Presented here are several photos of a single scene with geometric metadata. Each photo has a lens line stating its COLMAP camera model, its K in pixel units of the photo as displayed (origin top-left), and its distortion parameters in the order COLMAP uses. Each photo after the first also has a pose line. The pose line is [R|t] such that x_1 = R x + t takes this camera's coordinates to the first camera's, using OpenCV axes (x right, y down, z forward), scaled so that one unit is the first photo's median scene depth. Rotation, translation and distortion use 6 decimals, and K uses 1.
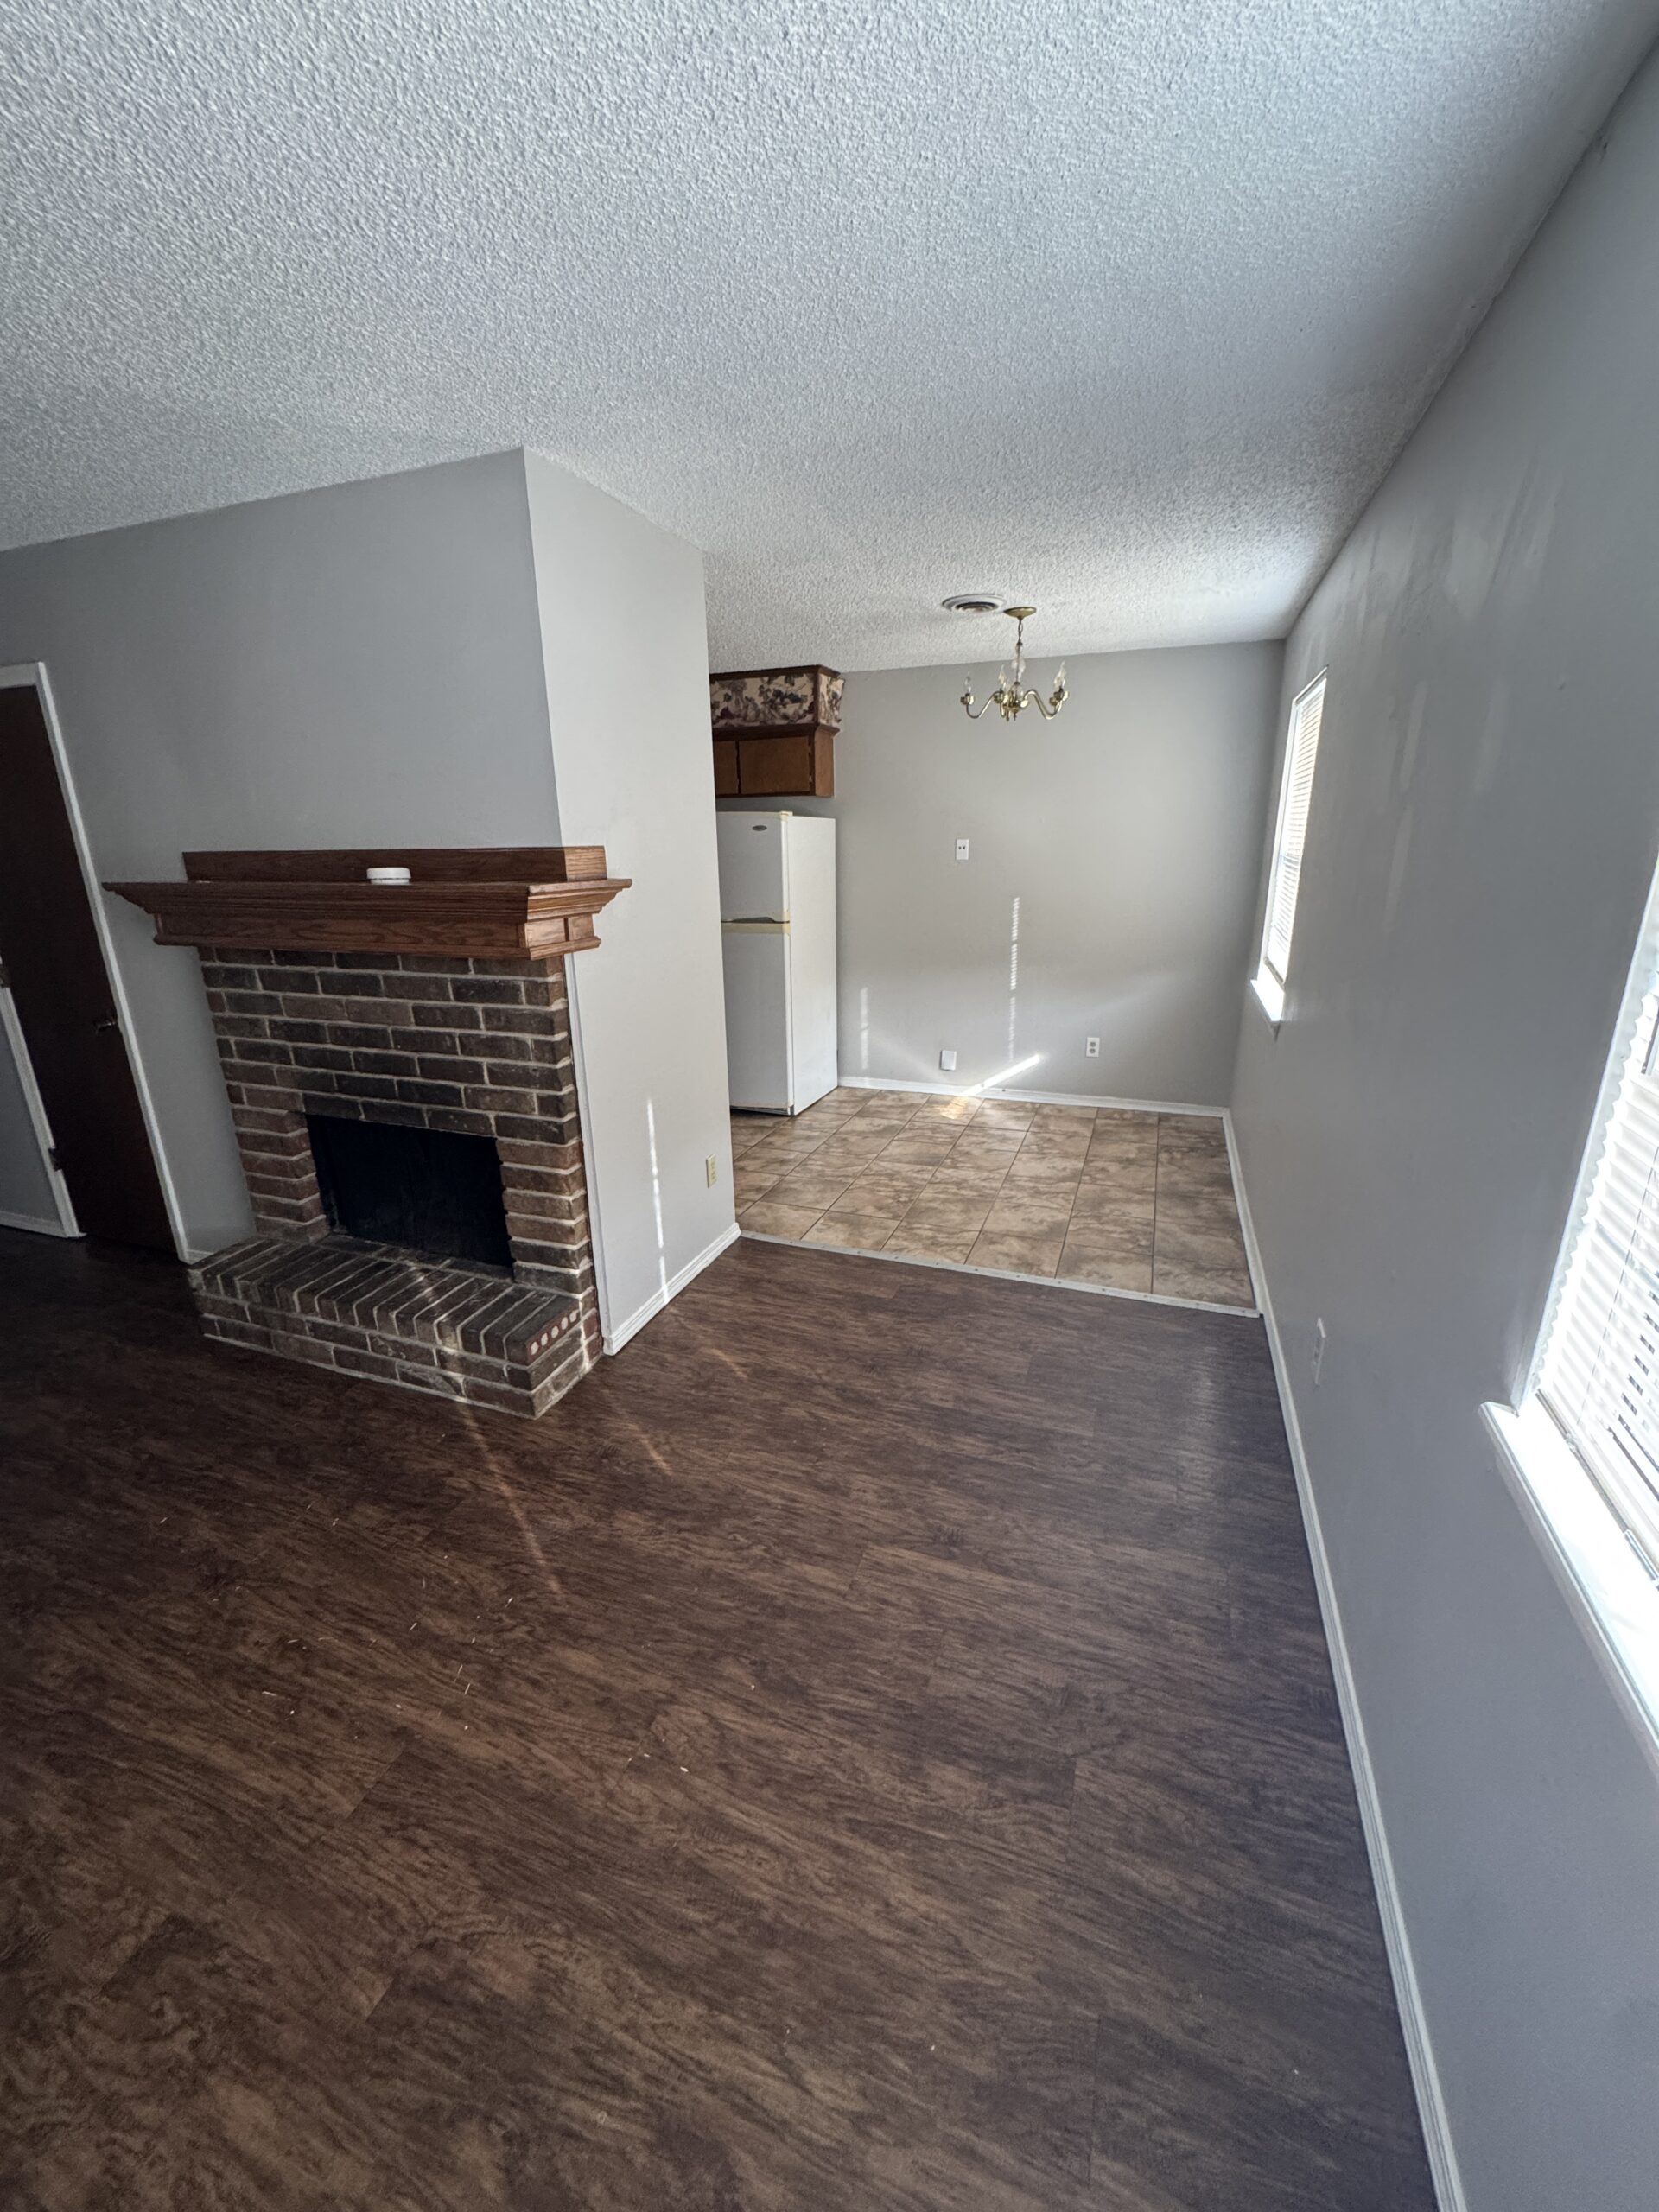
lens RADIAL K [[885.3, 0, 834.8], [0, 885.3, 1099.8], [0, 0, 1]] dist [-0.003388, 0.000731]
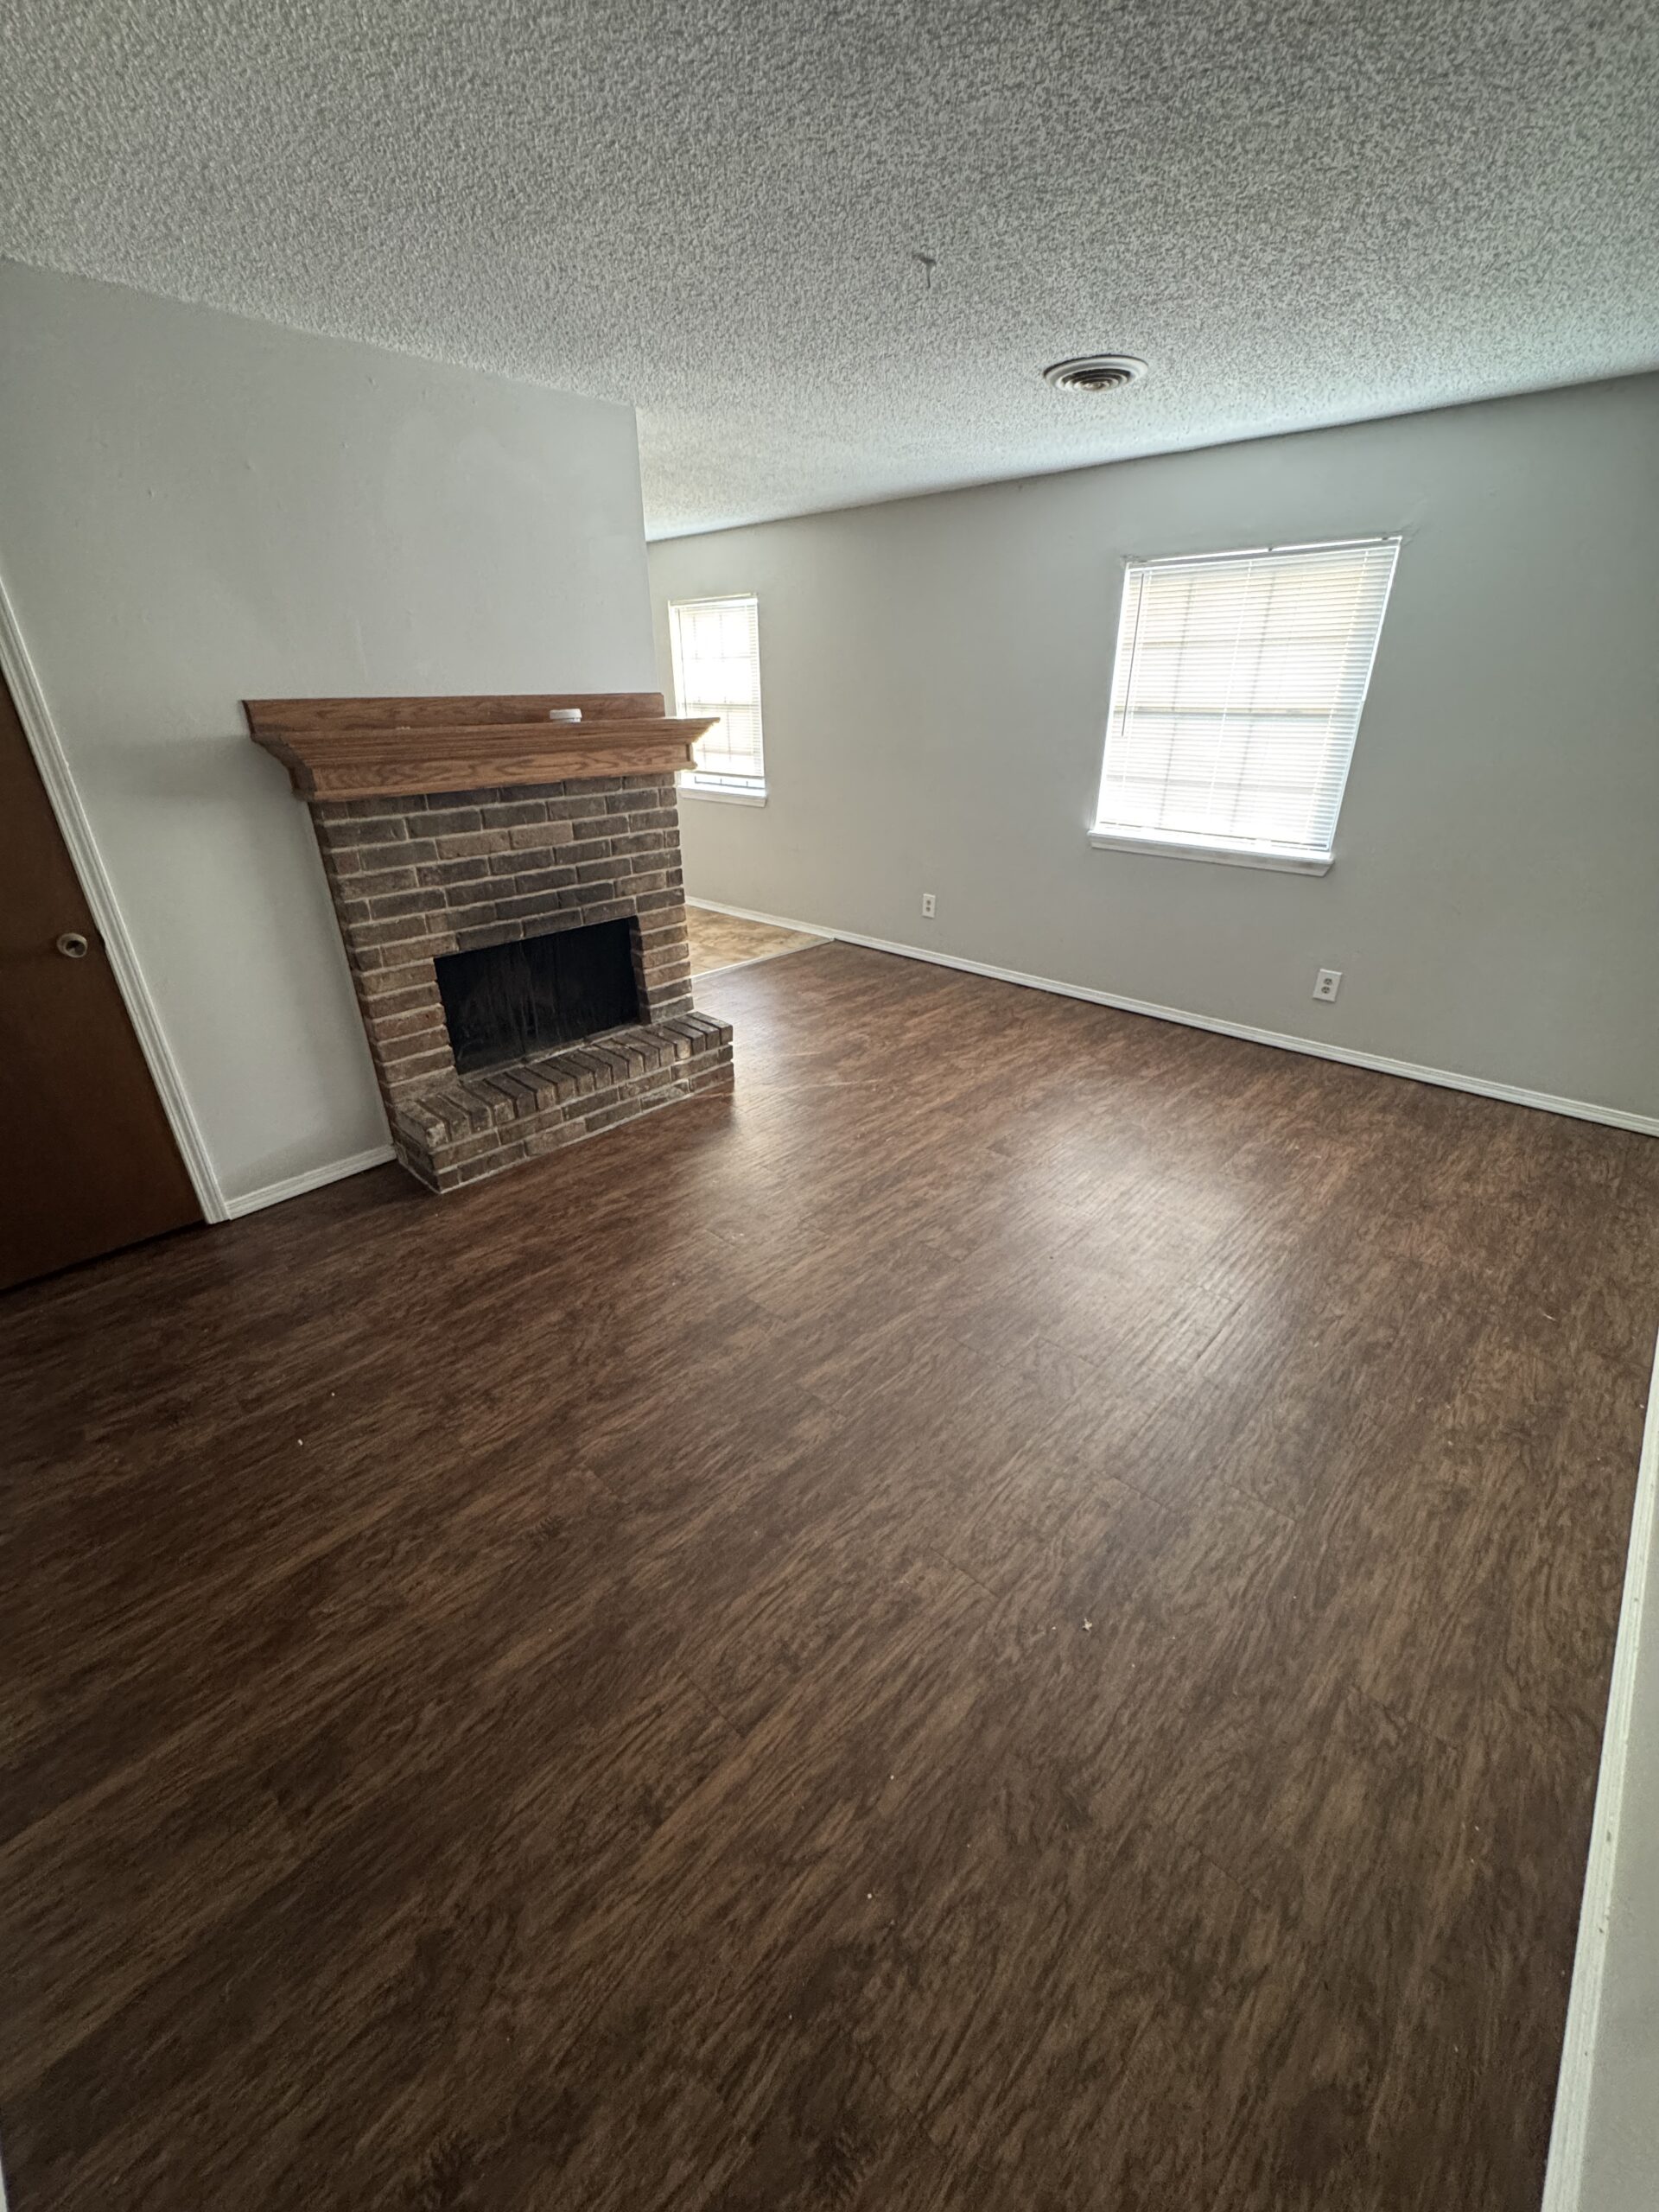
lens RADIAL K [[885.3, 0, 831.9], [0, 885.3, 1103.8], [0, 0, 1]] dist [-0.003388, 0.000731]
pose [[0.388770, -0.384812, 0.837124, -1.026499], [0.267020, 0.916664, 0.297368, -0.010859], [-0.881792, 0.107922, 0.459124, 0.085628]]
